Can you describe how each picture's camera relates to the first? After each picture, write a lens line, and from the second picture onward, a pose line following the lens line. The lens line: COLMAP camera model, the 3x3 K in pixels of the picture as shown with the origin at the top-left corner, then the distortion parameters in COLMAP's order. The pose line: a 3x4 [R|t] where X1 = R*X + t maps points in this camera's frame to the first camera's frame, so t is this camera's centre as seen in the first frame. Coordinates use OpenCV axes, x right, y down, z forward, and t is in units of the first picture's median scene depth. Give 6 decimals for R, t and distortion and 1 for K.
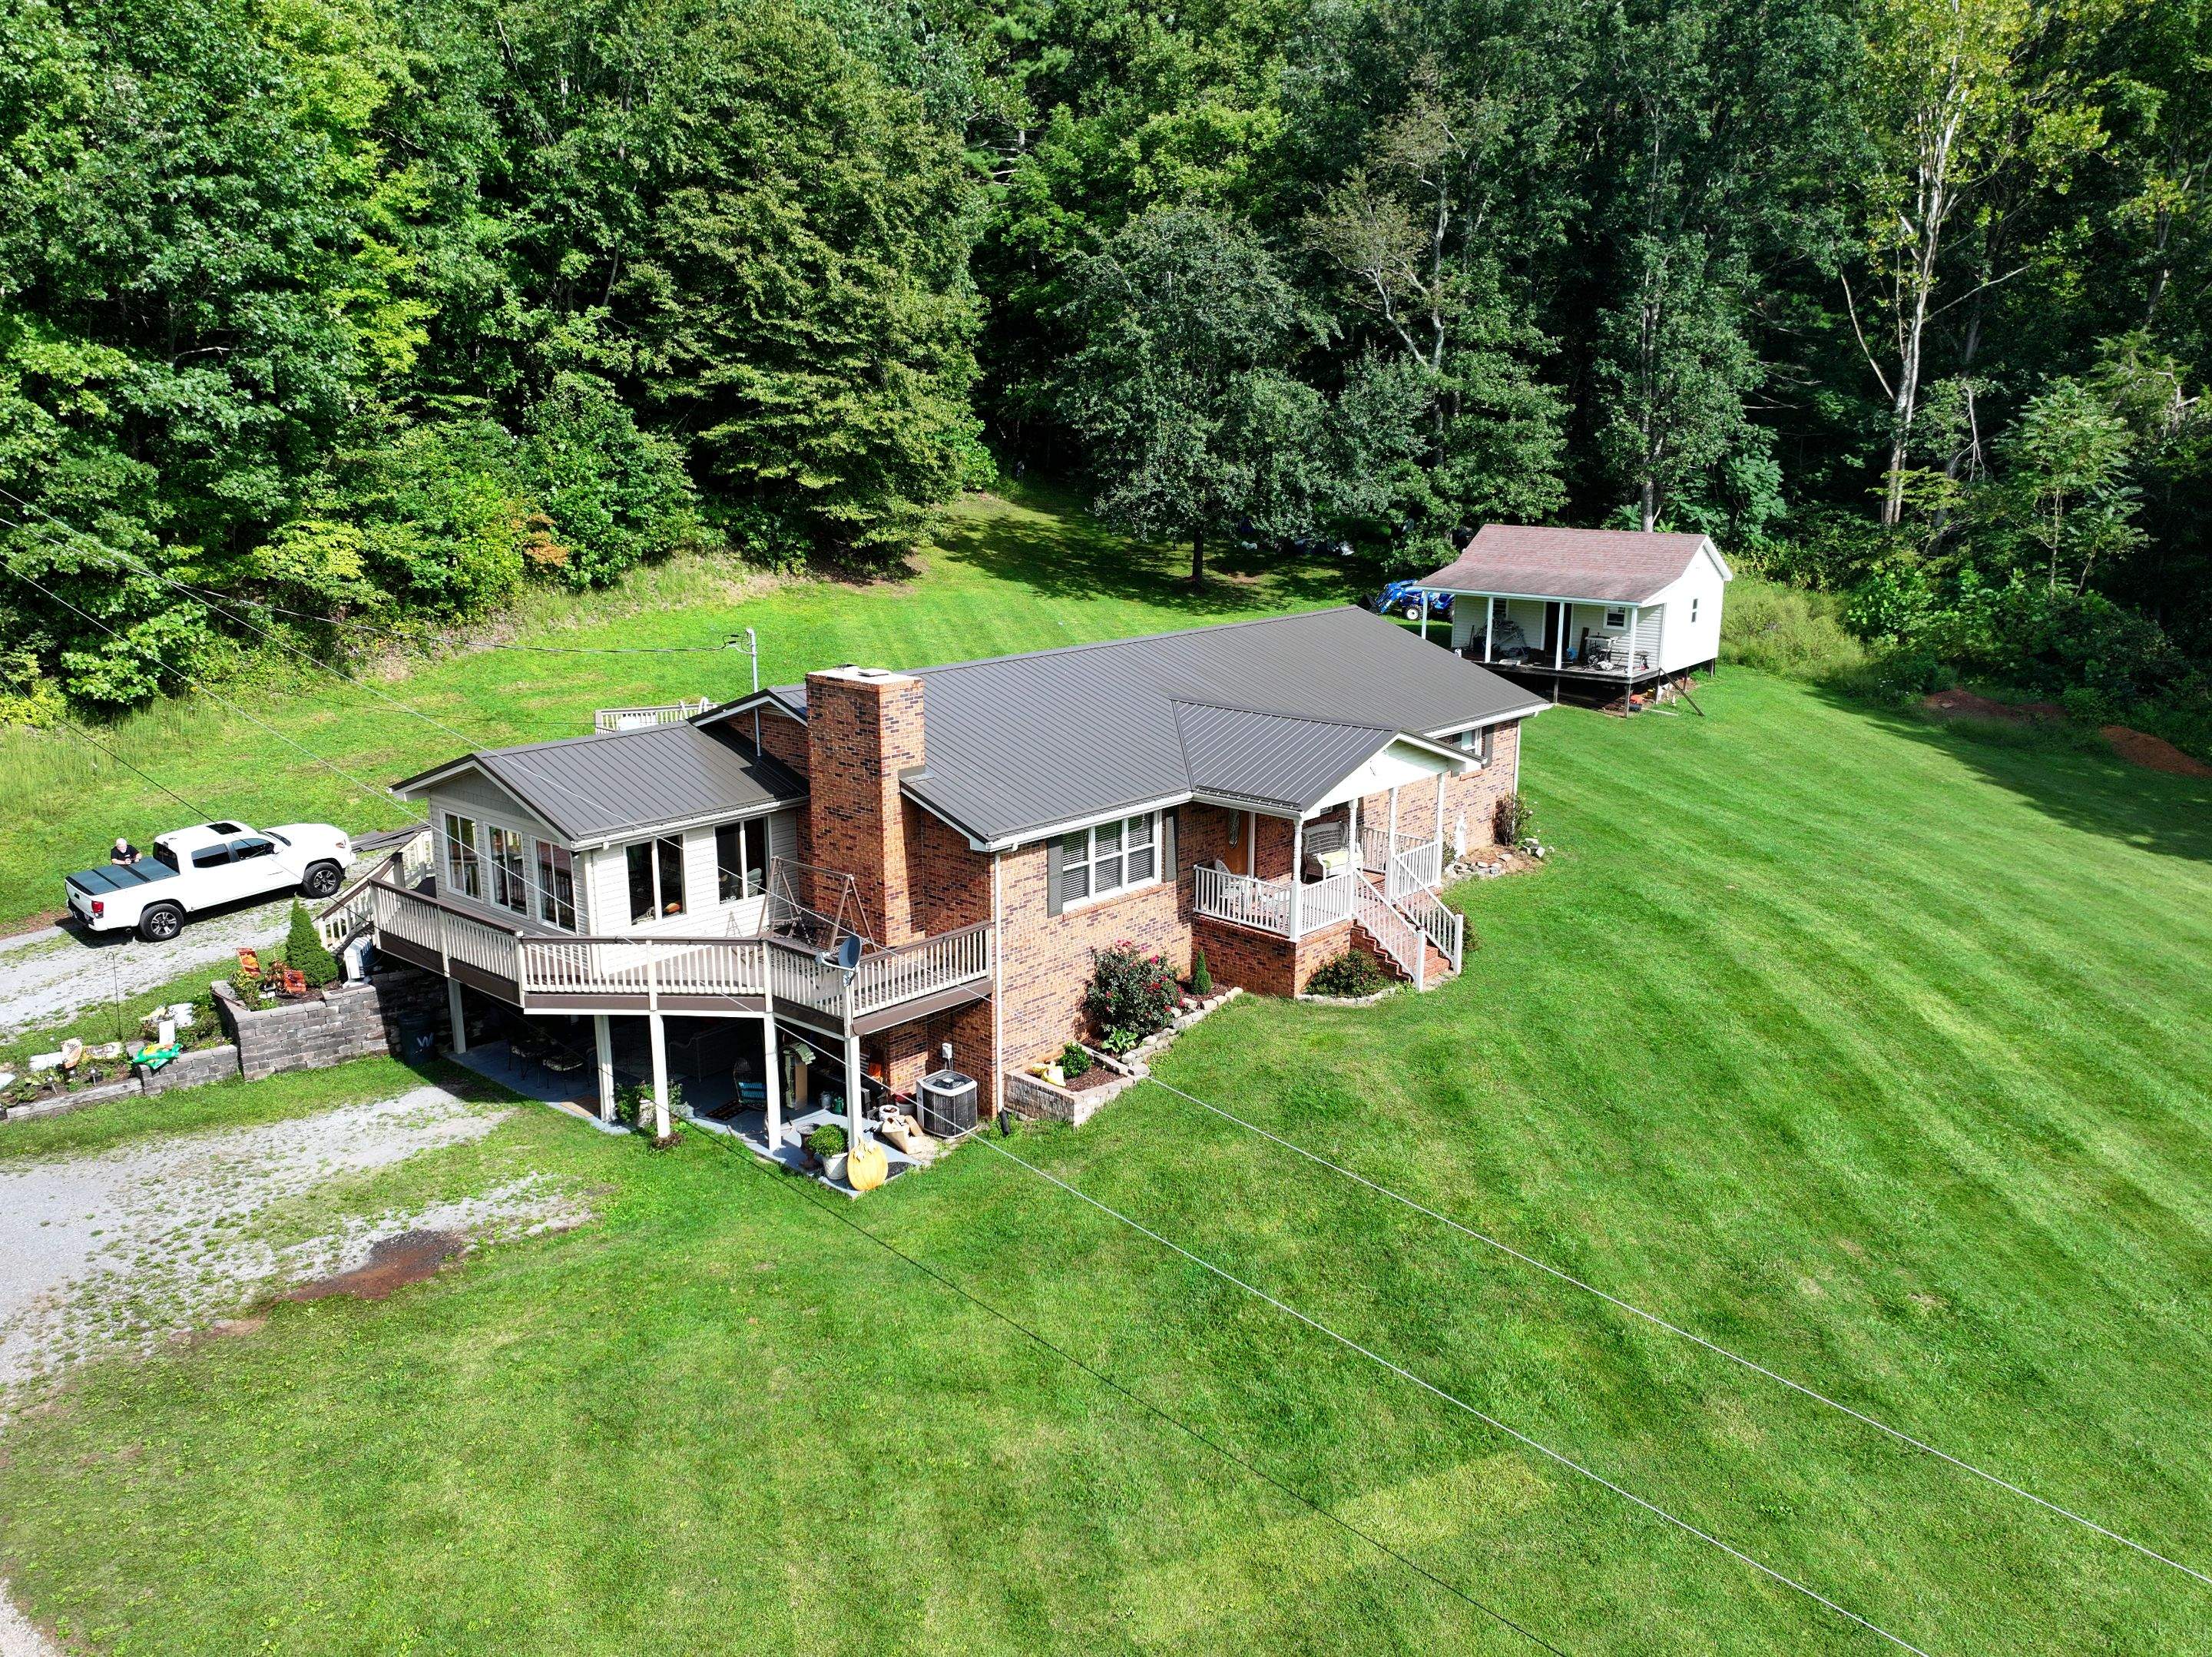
lens RADIAL K [[1780.4, 0, 1105.1], [0, 1780.4, 812.4], [0, 0, 1]] dist [-0.005060, 0.017378]
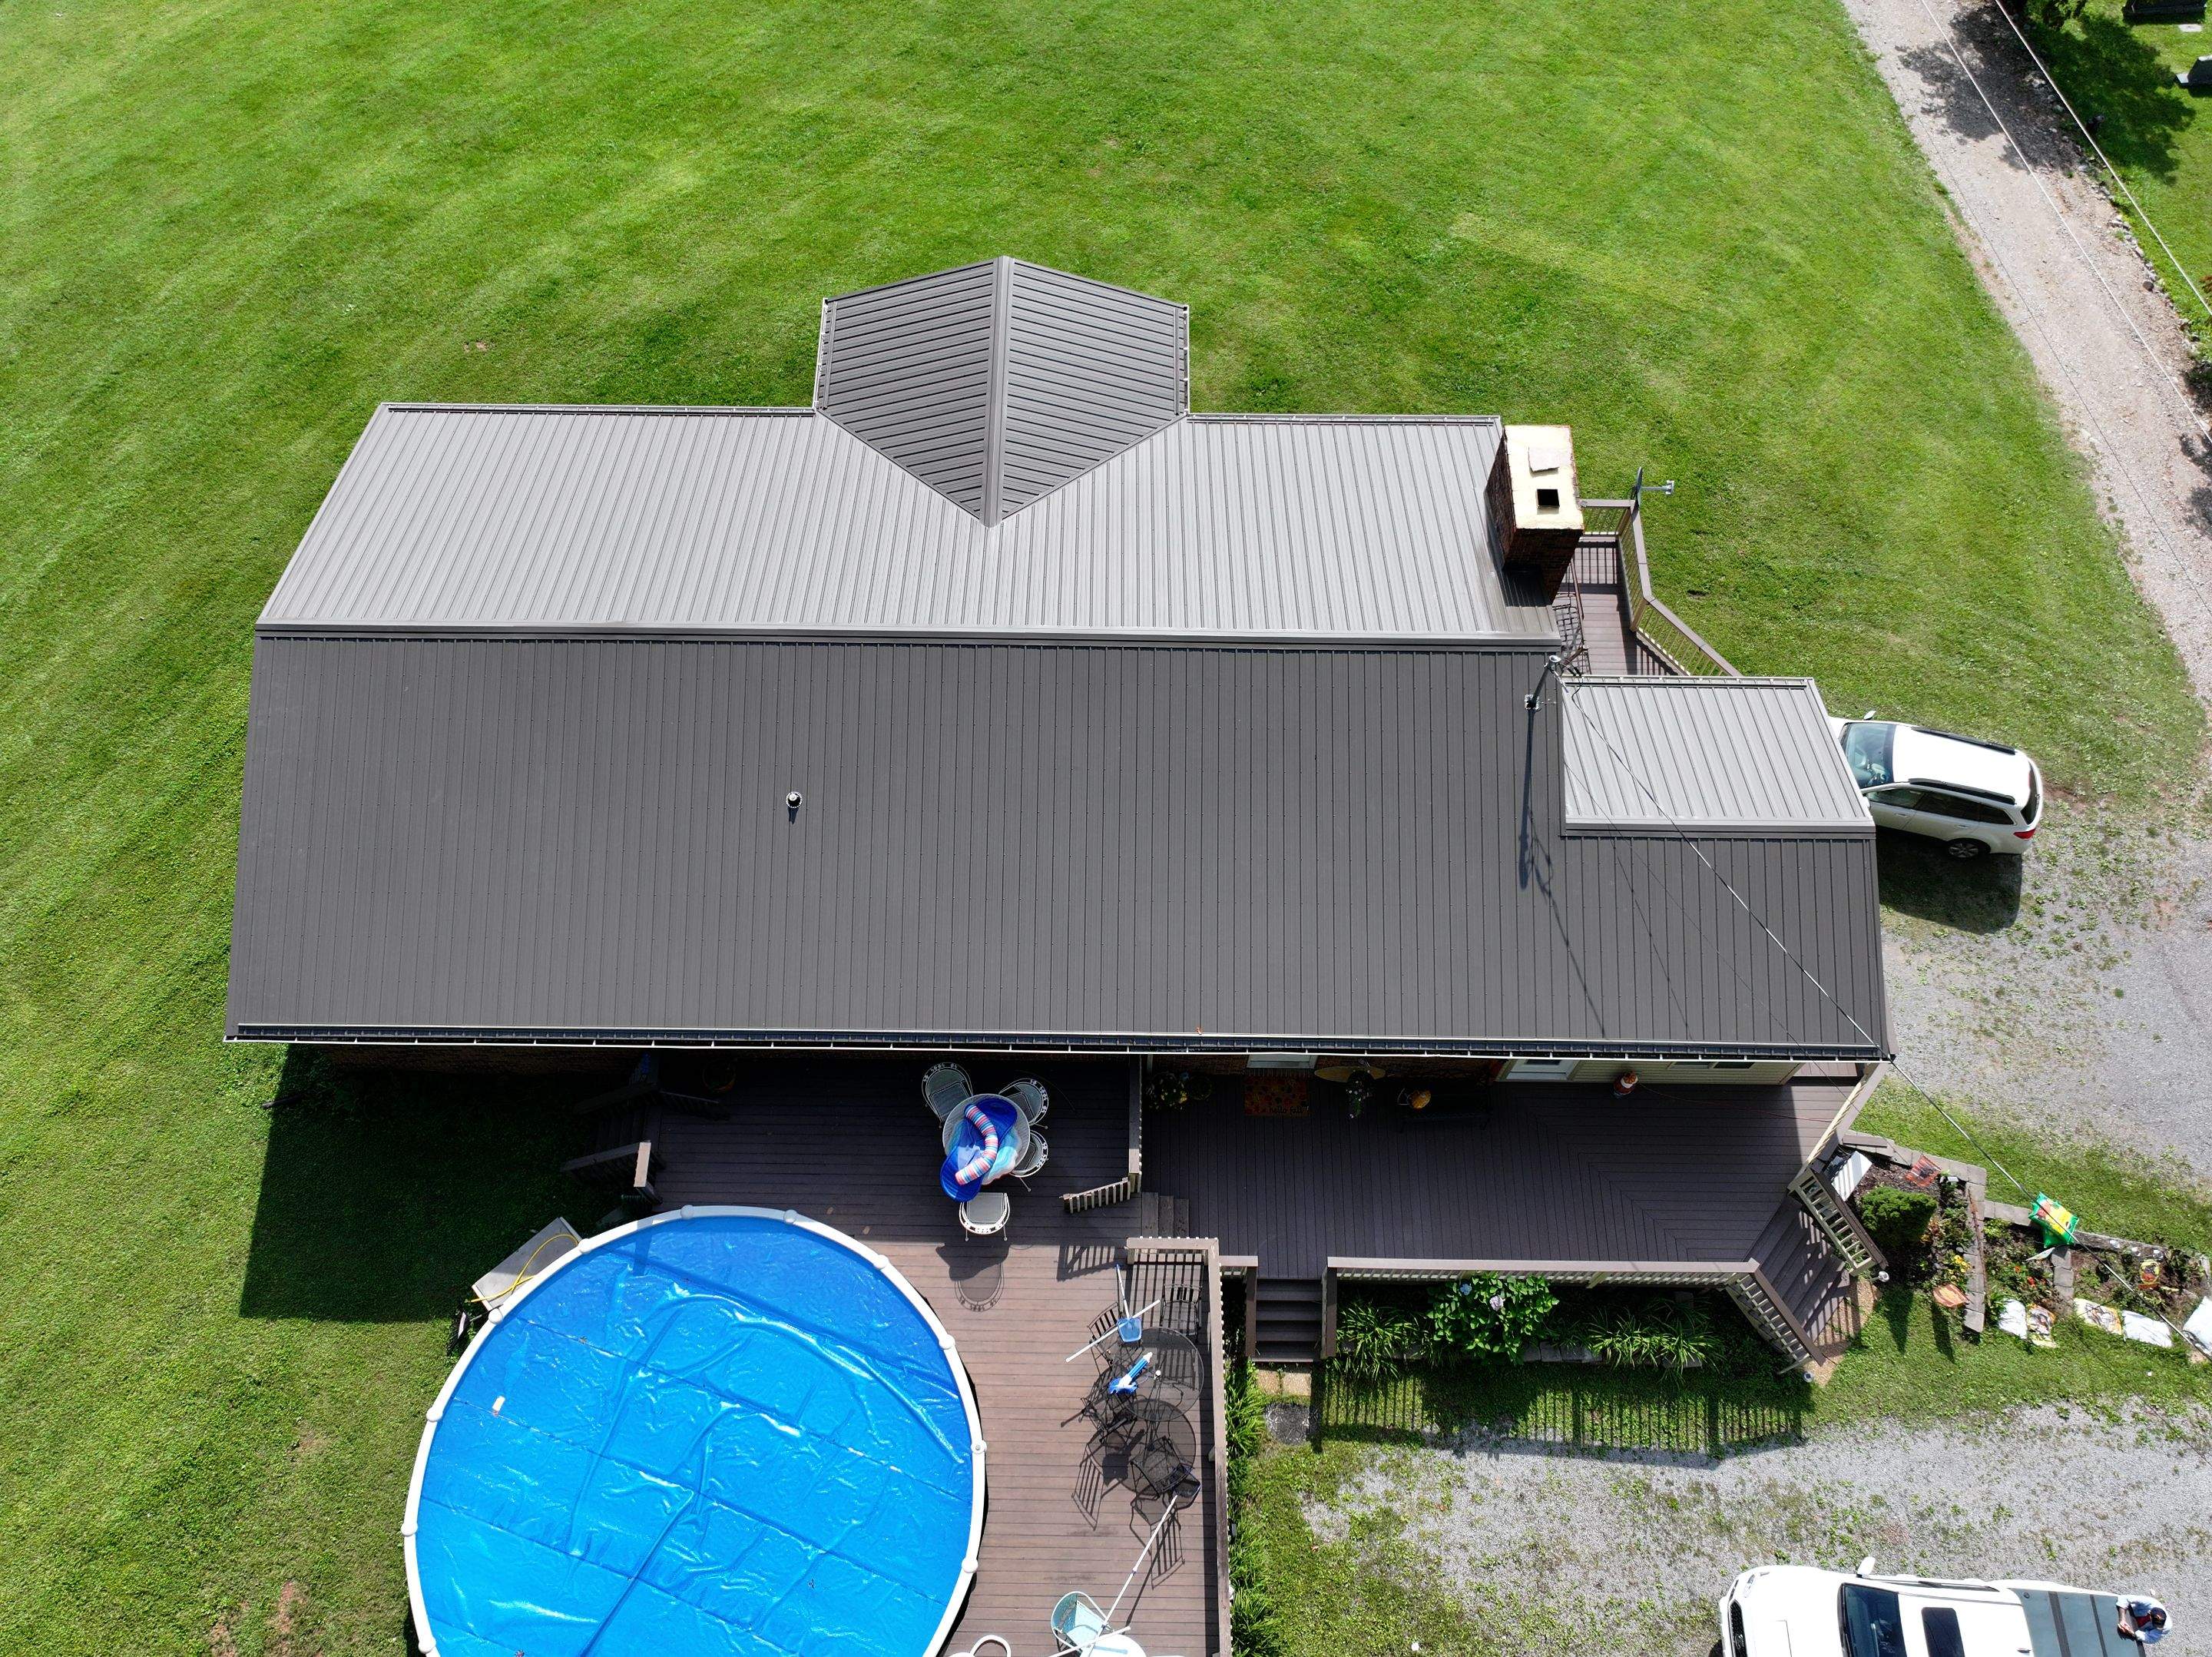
lens RADIAL K [[1780.4, 0, 1098.4], [0, 1780.4, 835.2], [0, 0, 1]] dist [-0.005060, 0.017378]
pose [[-0.656045, -0.675924, 0.335757, -0.265103], [0.163368, 0.307146, 0.937535, -0.573612], [-0.736829, 0.669917, -0.091078, 0.893143]]
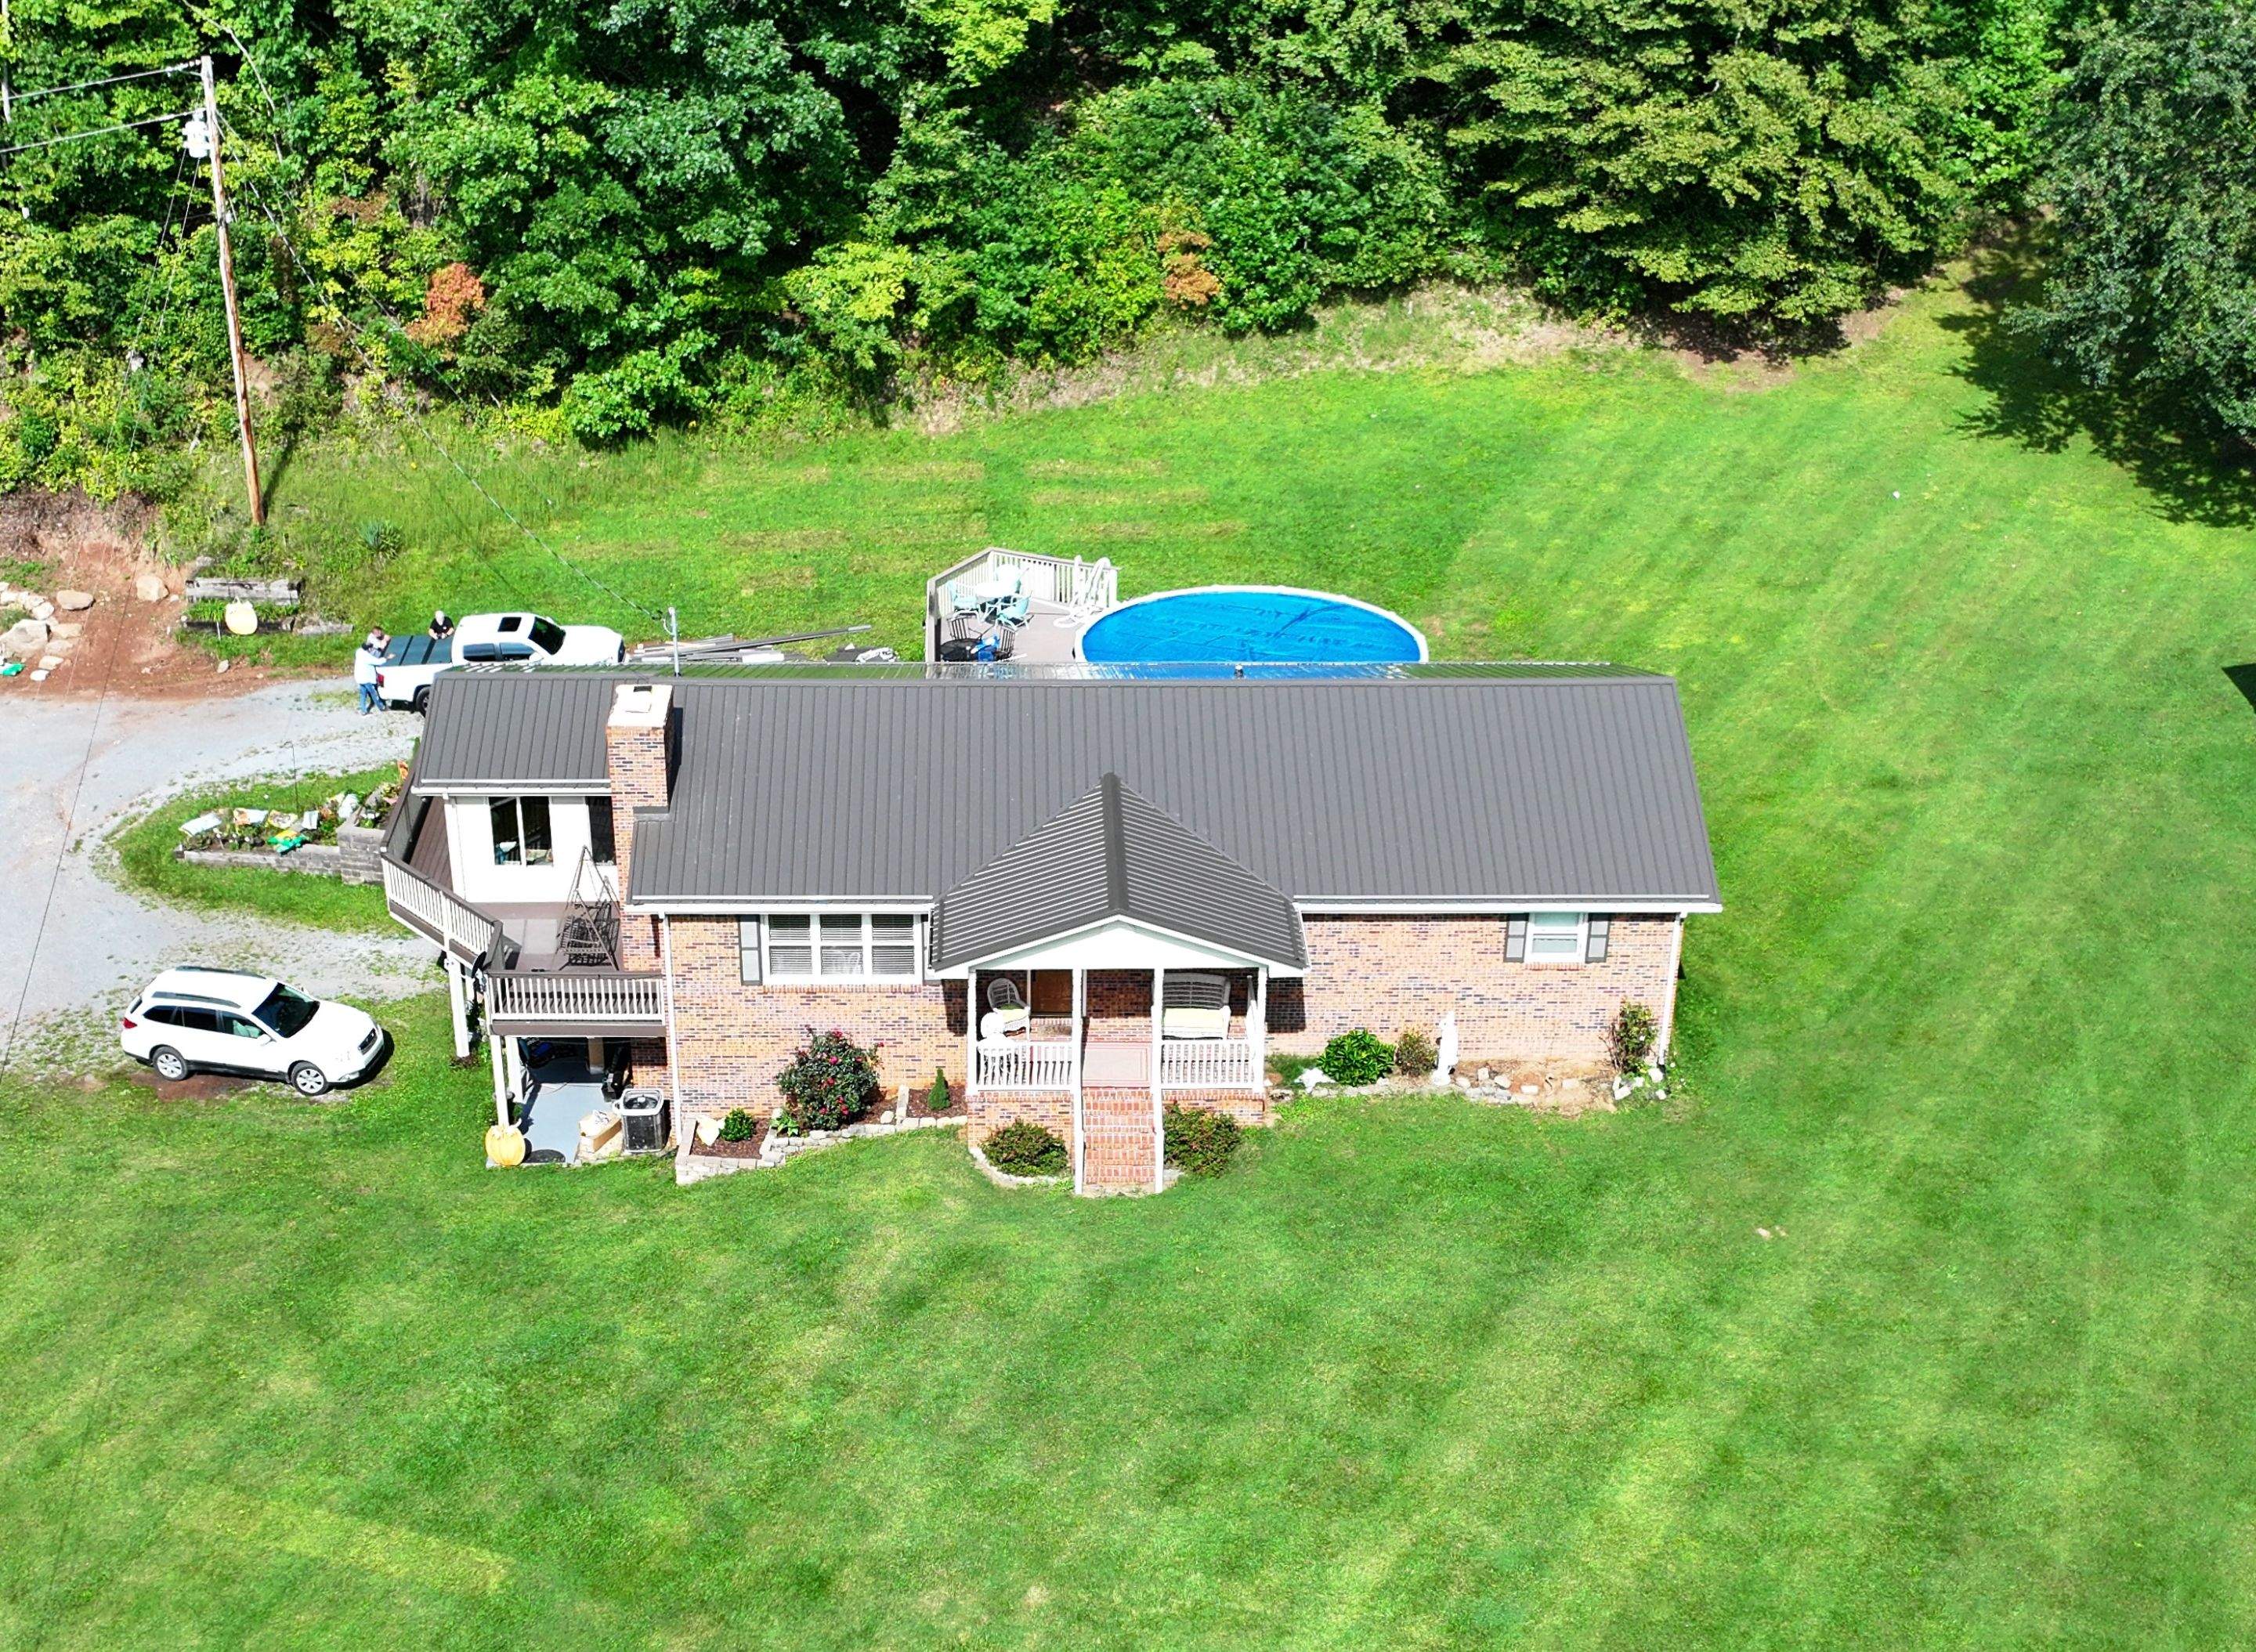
lens RADIAL K [[3248.1, 0, 1047.6], [0, 3248.1, 1186.7], [0, 0, 1]] dist [-0.001086, 0.000000]
pose [[0.674144, 0.375448, -0.636057, 0.869831], [-0.167749, 0.916491, 0.363187, -0.357913], [0.719298, -0.138142, 0.680828, -0.096514]]
